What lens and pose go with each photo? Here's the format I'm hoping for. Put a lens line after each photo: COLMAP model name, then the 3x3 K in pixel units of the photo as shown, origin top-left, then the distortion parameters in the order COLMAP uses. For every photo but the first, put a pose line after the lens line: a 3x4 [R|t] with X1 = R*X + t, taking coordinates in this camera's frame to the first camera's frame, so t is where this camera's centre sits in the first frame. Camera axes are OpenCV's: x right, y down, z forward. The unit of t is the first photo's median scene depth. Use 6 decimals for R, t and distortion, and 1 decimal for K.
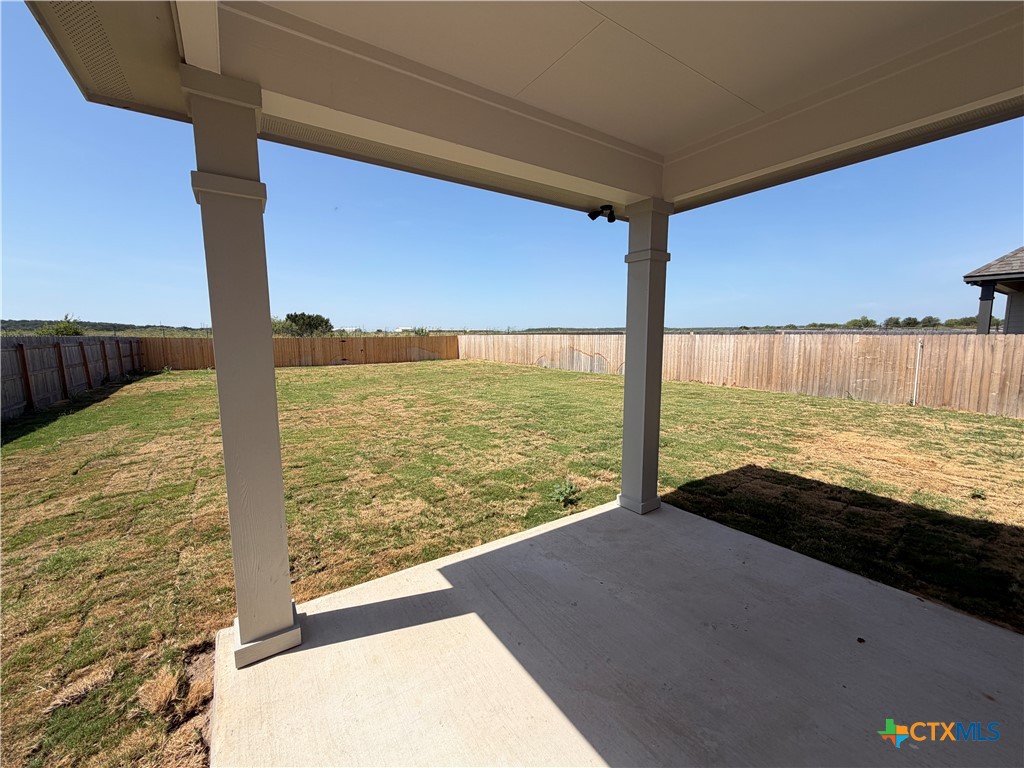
lens RADIAL K [[407.9, 0, 510.0], [0, 407.9, 383.7], [0, 0, 1]] dist [0.000576, -0.000157]
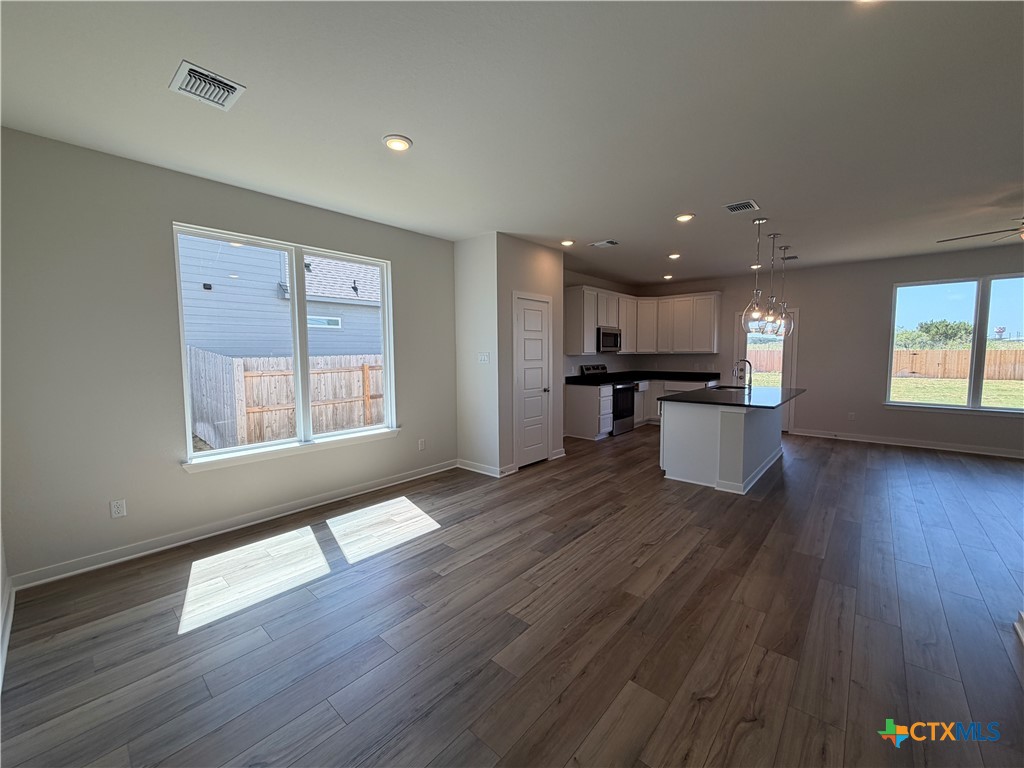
lens RADIAL K [[407.9, 0, 510.0], [0, 407.9, 383.7], [0, 0, 1]] dist [0.000576, -0.000157]
pose [[0.253627, 0.080496, -0.963947, 1.791251], [-0.109306, 0.992534, 0.054123, 0.118288], [0.961106, 0.091638, 0.260532, -1.172682]]
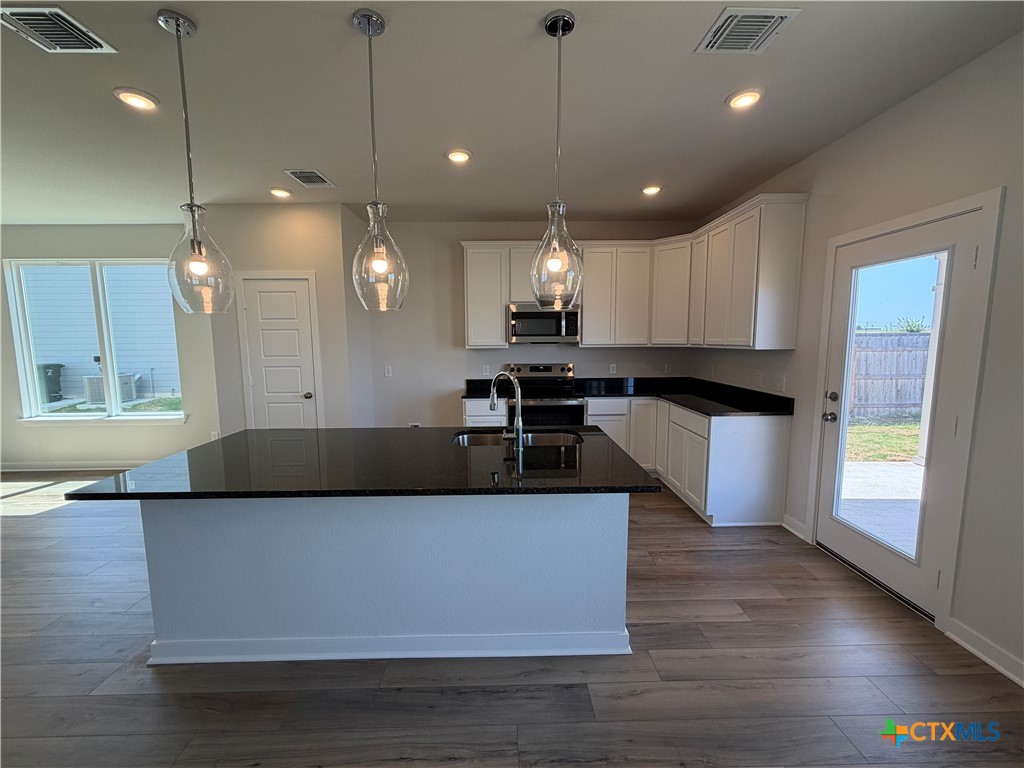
lens RADIAL K [[407.9, 0, 510.0], [0, 407.9, 383.7], [0, 0, 1]] dist [0.000576, -0.000157]
pose [[-0.536968, 0.107835, -0.836682, 1.216036], [-0.086172, 0.979597, 0.181559, -0.032324], [0.839190, 0.169590, -0.516720, 0.018632]]
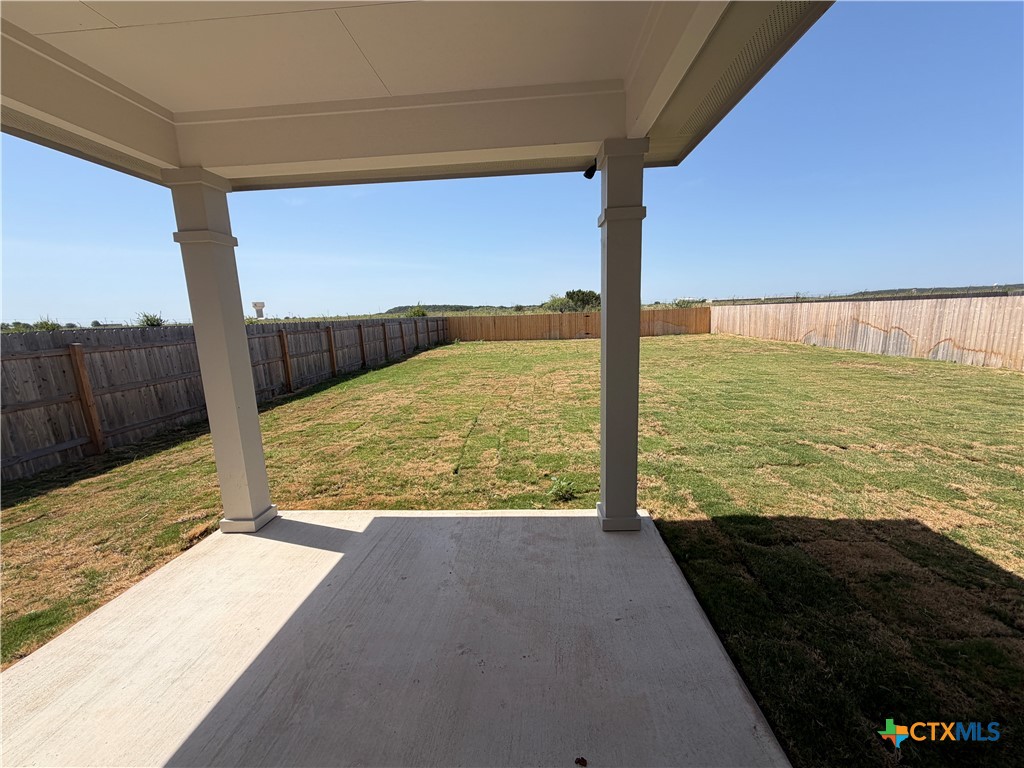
lens RADIAL K [[407.9, 0, 510.0], [0, 407.9, 383.7], [0, 0, 1]] dist [0.000576, -0.000157]
pose [[0.795818, 0.078666, -0.600404, 0.478611], [-0.039082, 0.996131, 0.078713, -0.030126], [0.604274, -0.039176, 0.795813, 0.165050]]
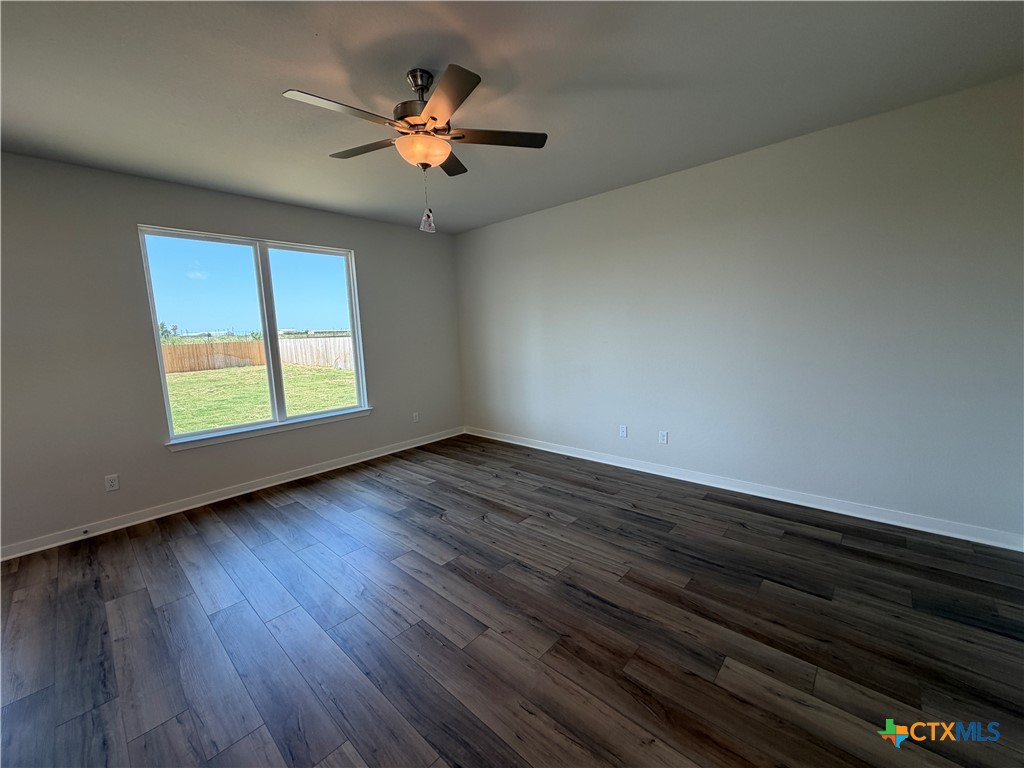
lens RADIAL K [[407.9, 0, 510.0], [0, 407.9, 383.7], [0, 0, 1]] dist [0.000576, -0.000157]
pose [[0.969995, -0.059801, 0.235657, 1.260664], [0.058279, 0.998210, 0.013425, 0.039677], [-0.236038, 0.000711, 0.971743, -0.519802]]
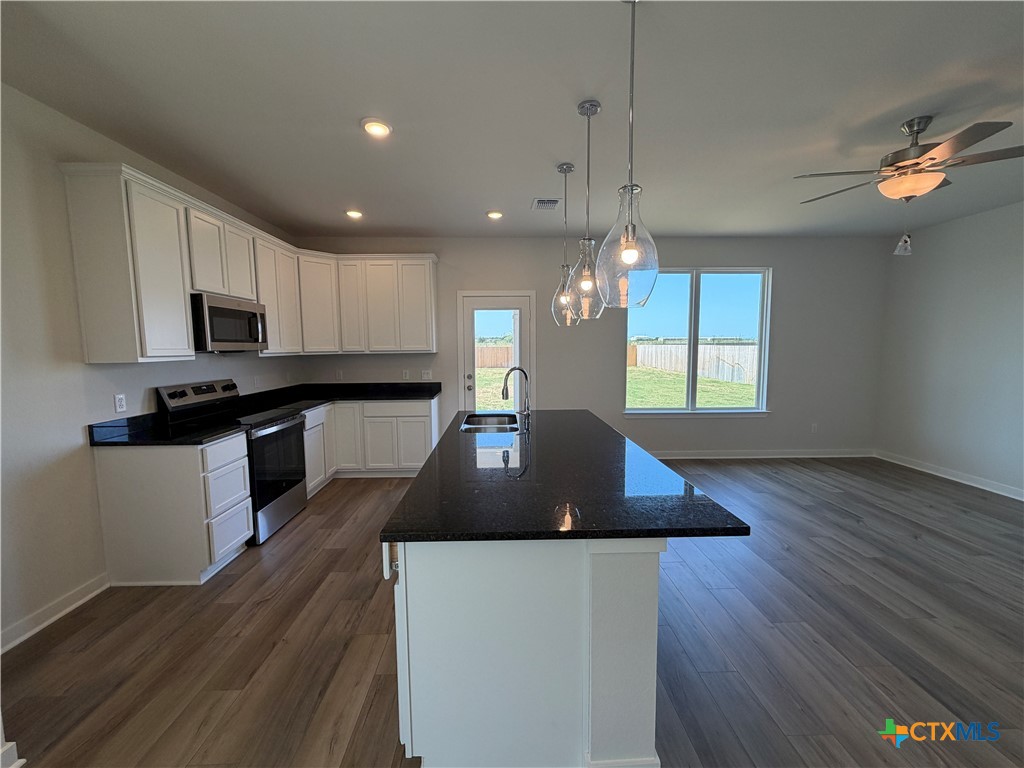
lens RADIAL K [[407.9, 0, 510.0], [0, 407.9, 383.7], [0, 0, 1]] dist [0.000576, -0.000157]
pose [[0.847717, 0.052313, -0.527863, 1.144475], [-0.063039, 0.998008, -0.002331, 0.066031], [0.526689, 0.035252, 0.849327, -0.758322]]
